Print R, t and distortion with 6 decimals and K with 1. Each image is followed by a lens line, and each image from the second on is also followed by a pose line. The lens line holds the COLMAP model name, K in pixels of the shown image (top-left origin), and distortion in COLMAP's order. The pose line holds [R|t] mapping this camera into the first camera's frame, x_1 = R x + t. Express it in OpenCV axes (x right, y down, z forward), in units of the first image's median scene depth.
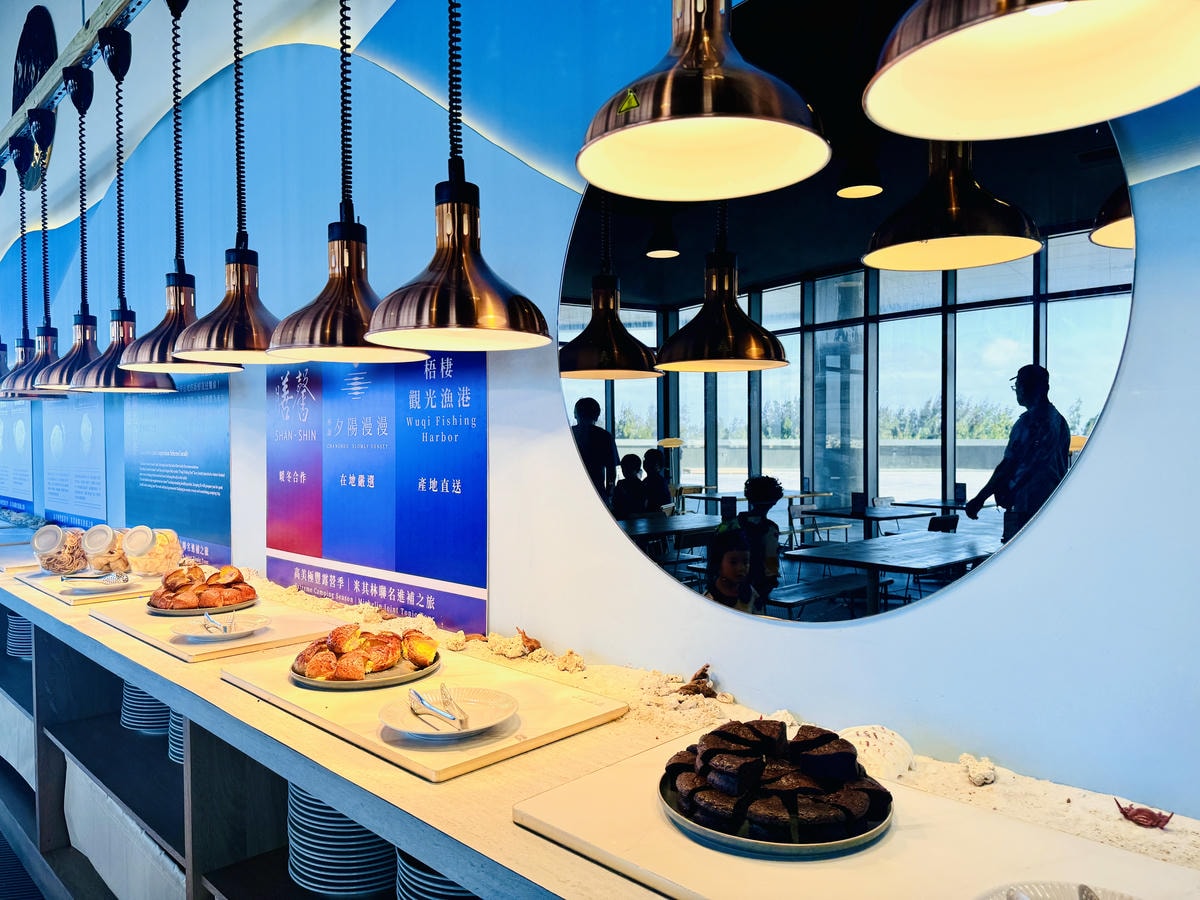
lens RADIAL K [[959.8, 0, 600.0], [0, 959.8, 450.0], [0, 0, 1]] dist [0.006959, 0.001471]
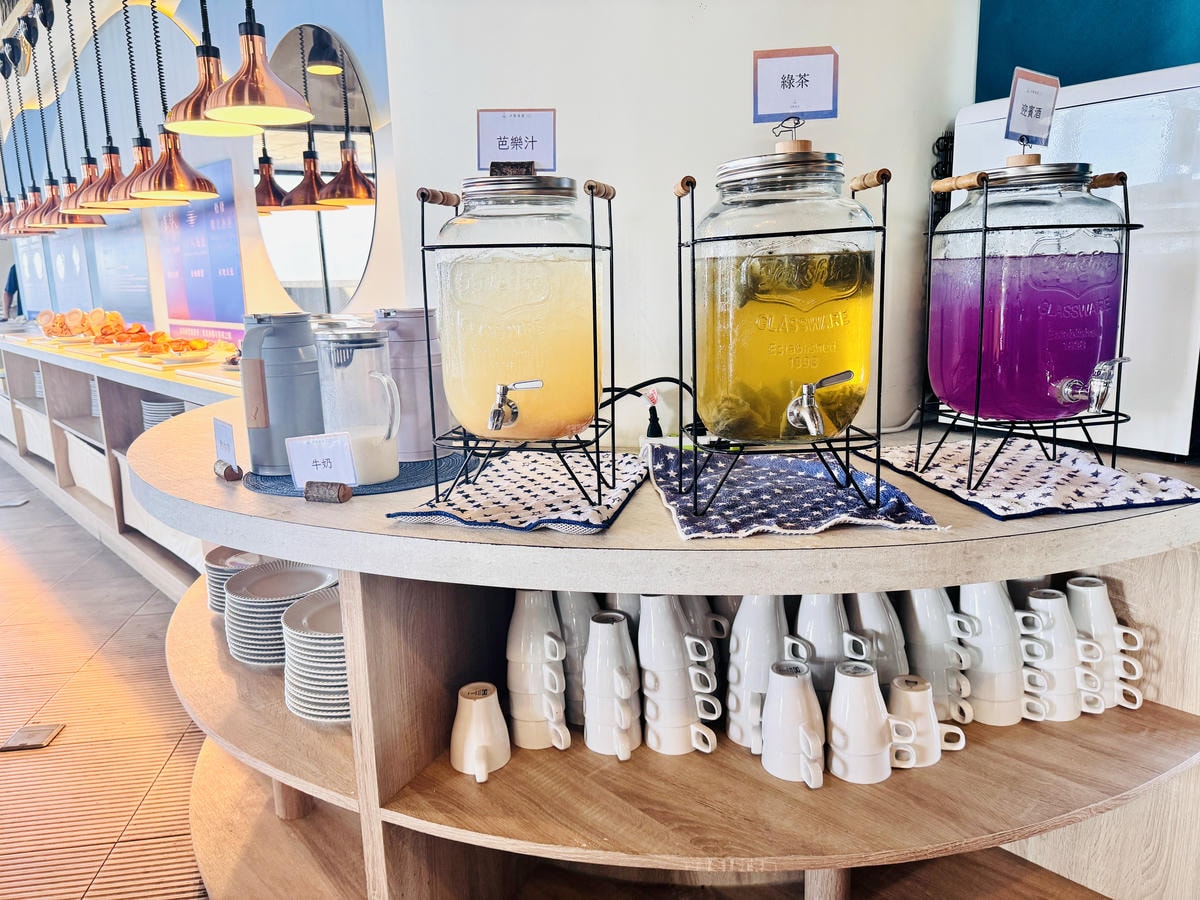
lens RADIAL K [[959.8, 0, 600.0], [0, 959.8, 450.0], [0, 0, 1]] dist [0.006959, 0.001471]
pose [[0.998557, -0.012836, -0.052138, 0.486177], [0.021346, 0.985878, 0.166098, 0.062900], [0.049270, -0.166971, 0.984730, -0.658864]]
